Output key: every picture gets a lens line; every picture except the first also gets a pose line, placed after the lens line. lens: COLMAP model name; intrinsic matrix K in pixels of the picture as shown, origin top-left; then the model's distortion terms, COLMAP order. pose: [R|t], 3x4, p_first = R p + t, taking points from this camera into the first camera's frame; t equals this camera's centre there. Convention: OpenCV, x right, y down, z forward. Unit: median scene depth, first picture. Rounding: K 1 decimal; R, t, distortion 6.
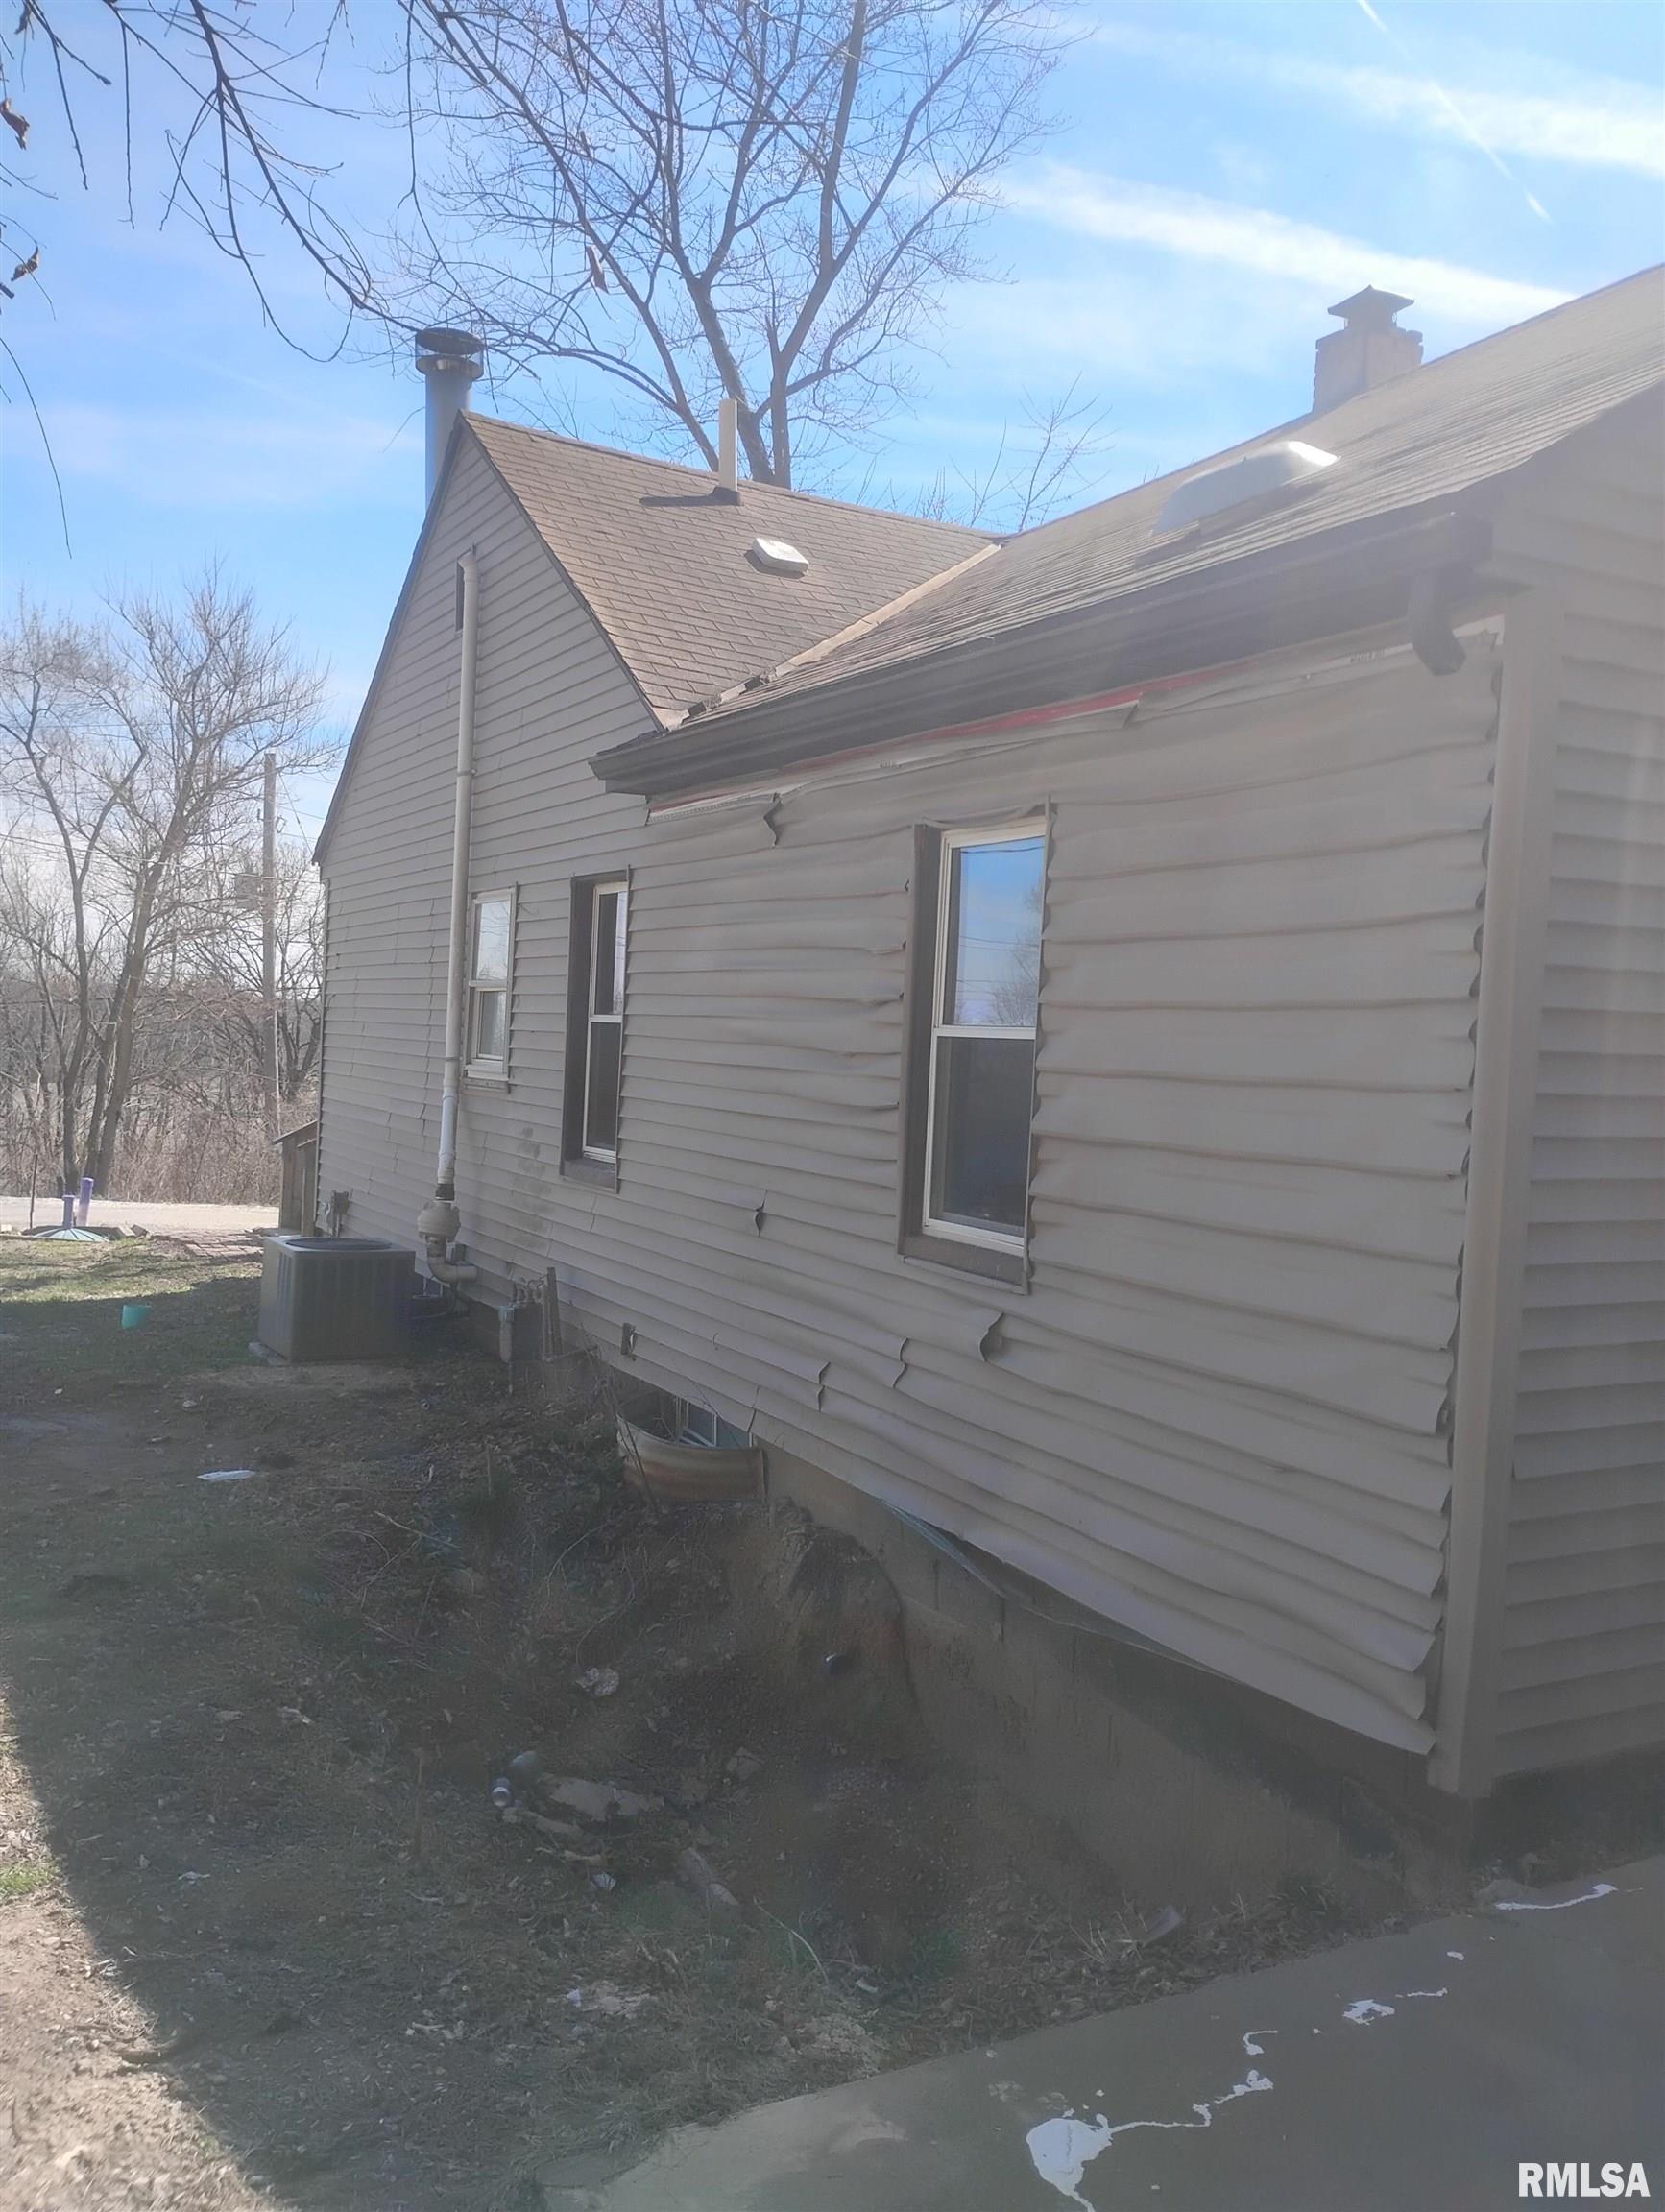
lens RADIAL K [[1845.2, 0, 844.1], [0, 1845.2, 1116.4], [0, 0, 1]] dist [0.079151, -0.100270]
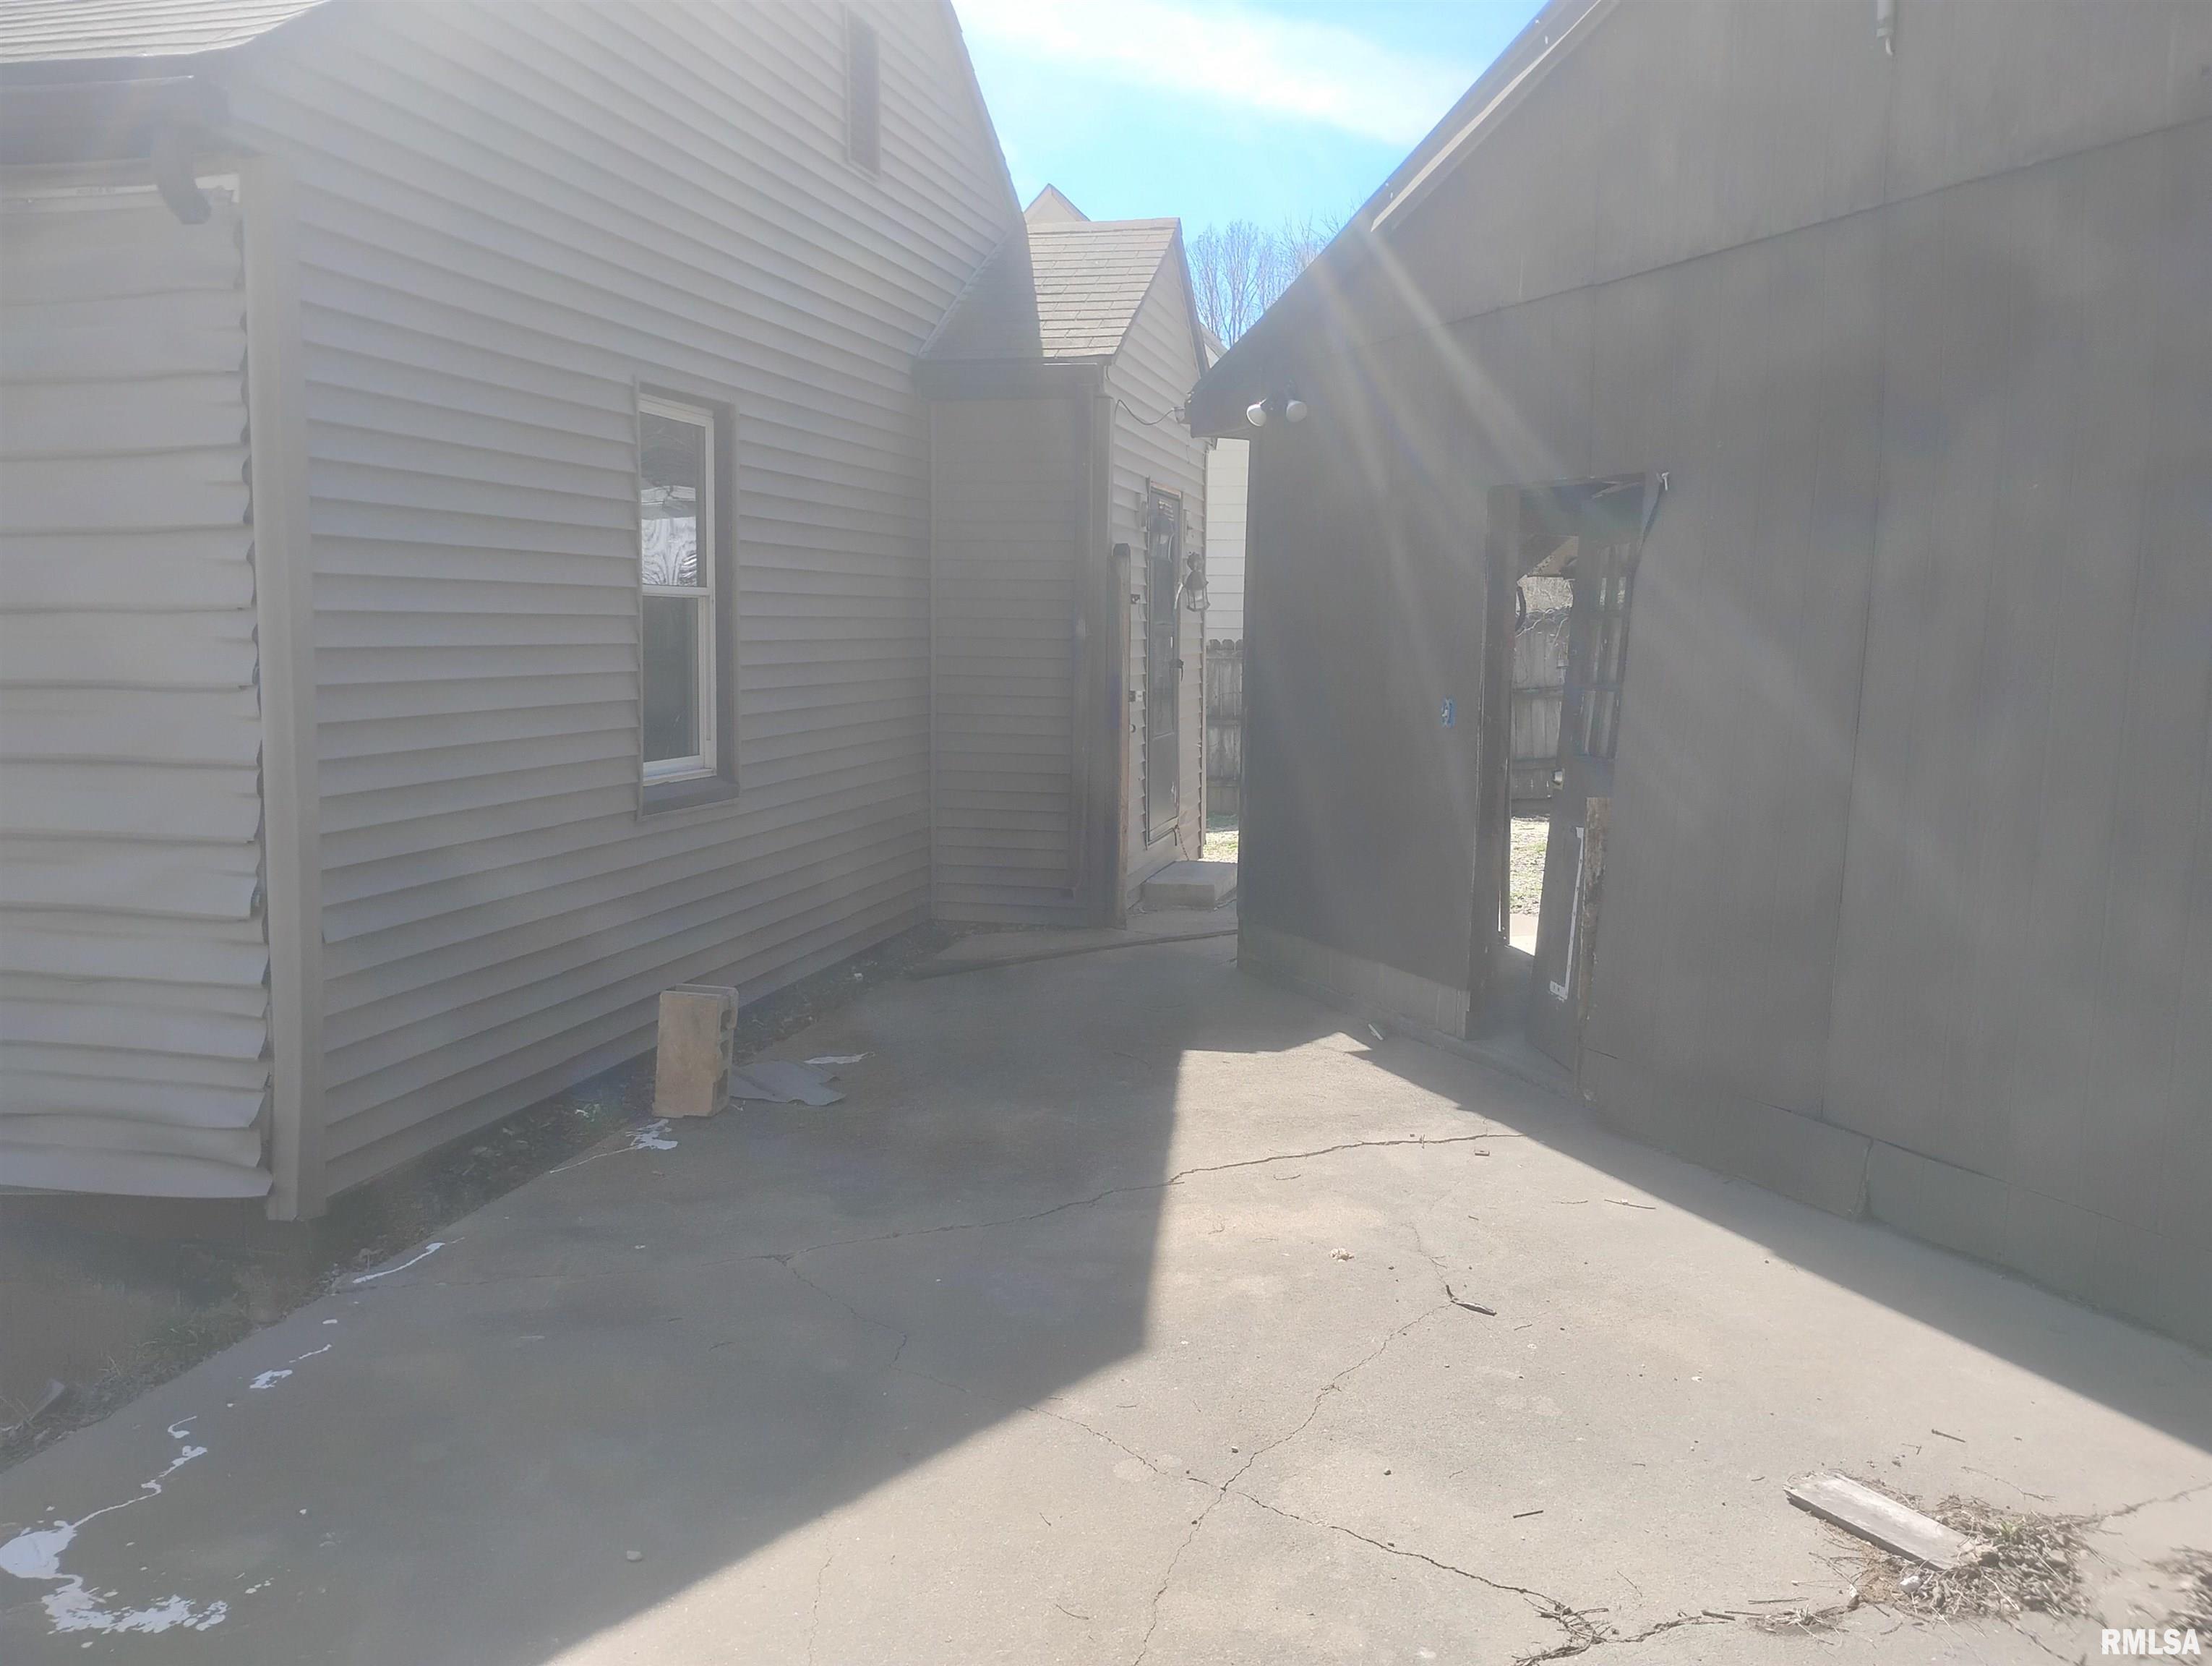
lens RADIAL K [[1845.3, 0, 1113.8], [0, 1845.3, 808.1], [0, 0, 1]] dist [0.079151, -0.100270]
pose [[0.687079, -0.108208, 0.718480, -0.127361], [0.042635, 0.993148, 0.108804, 0.004820], [-0.725331, -0.044125, 0.686985, -0.149852]]
